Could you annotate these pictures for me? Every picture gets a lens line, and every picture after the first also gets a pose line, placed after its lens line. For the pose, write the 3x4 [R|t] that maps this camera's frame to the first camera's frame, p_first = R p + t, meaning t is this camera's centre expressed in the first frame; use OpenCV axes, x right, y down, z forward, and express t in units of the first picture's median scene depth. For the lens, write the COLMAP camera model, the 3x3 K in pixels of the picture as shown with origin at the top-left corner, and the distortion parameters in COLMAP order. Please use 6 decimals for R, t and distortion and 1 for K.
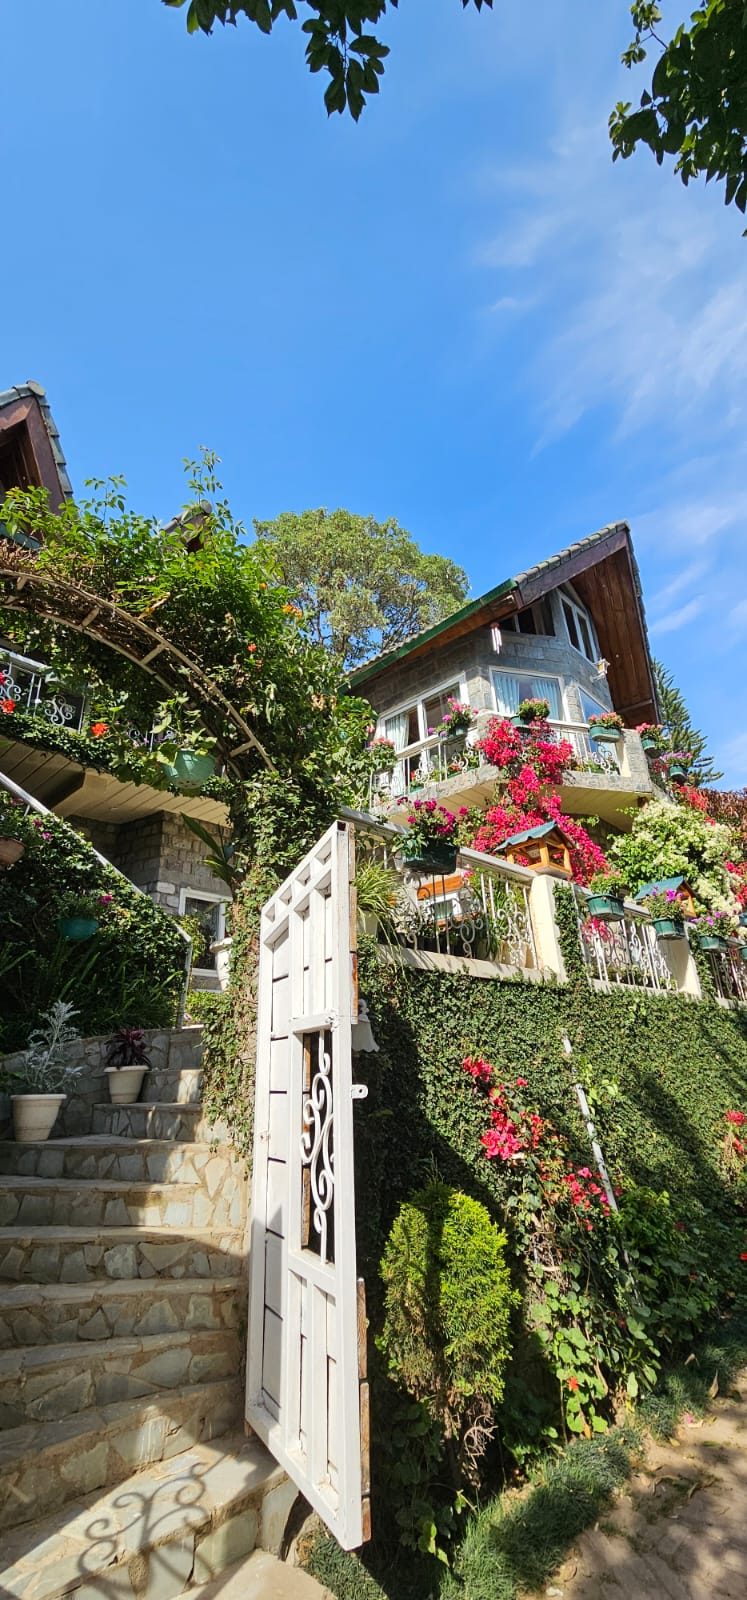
lens RADIAL K [[652.0, 0, 363.1], [0, 652.0, 798.6], [0, 0, 1]] dist [0.000349, -0.000425]
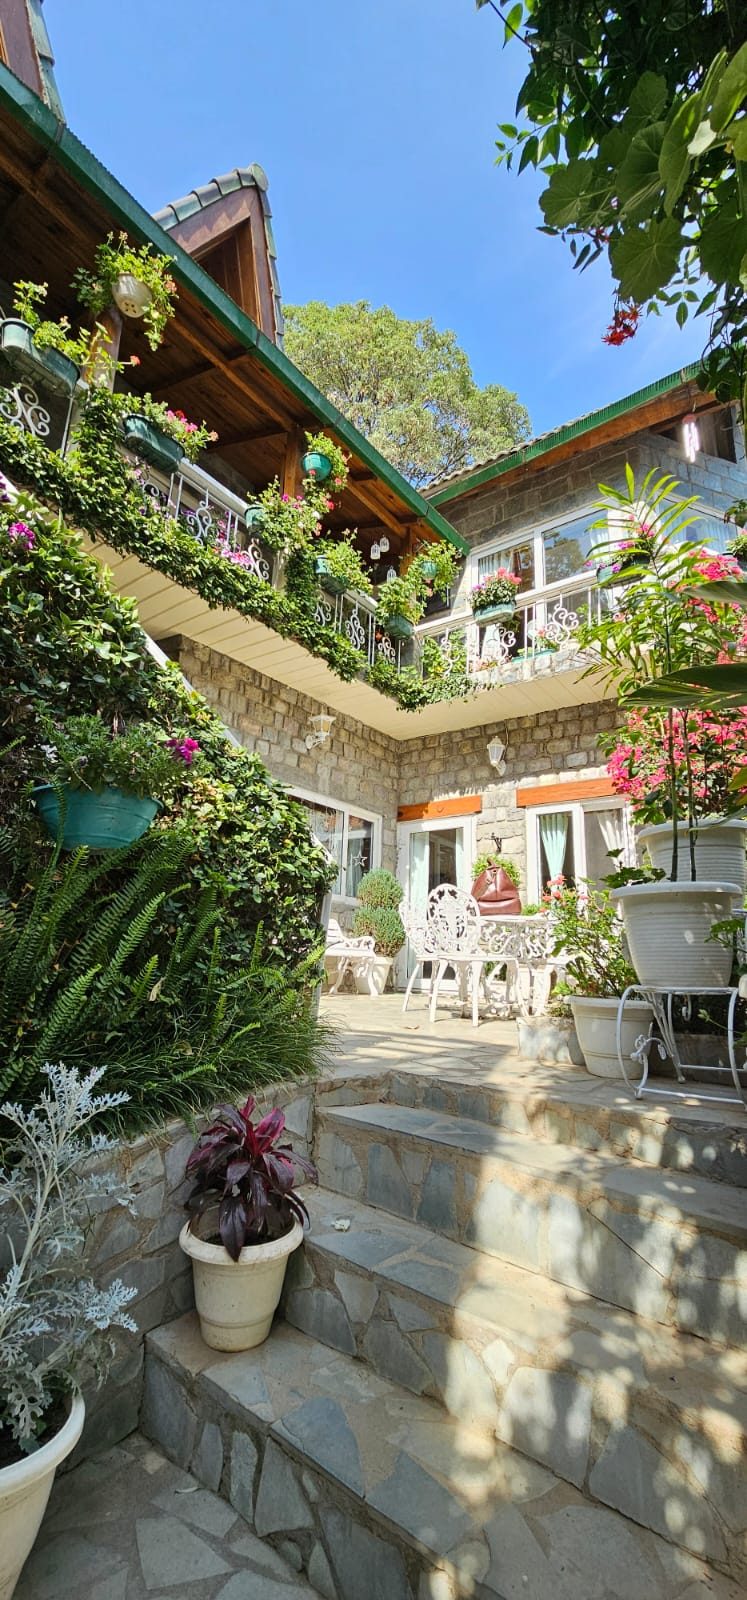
lens RADIAL K [[652.0, 0, 363.1], [0, 652.0, 798.6], [0, 0, 1]] dist [0.000349, -0.000425]
pose [[0.991665, 0.098864, 0.082621, -0.302978], [-0.110636, 0.982042, 0.152818, 0.108895], [-0.066030, -0.160685, 0.984795, 0.595247]]
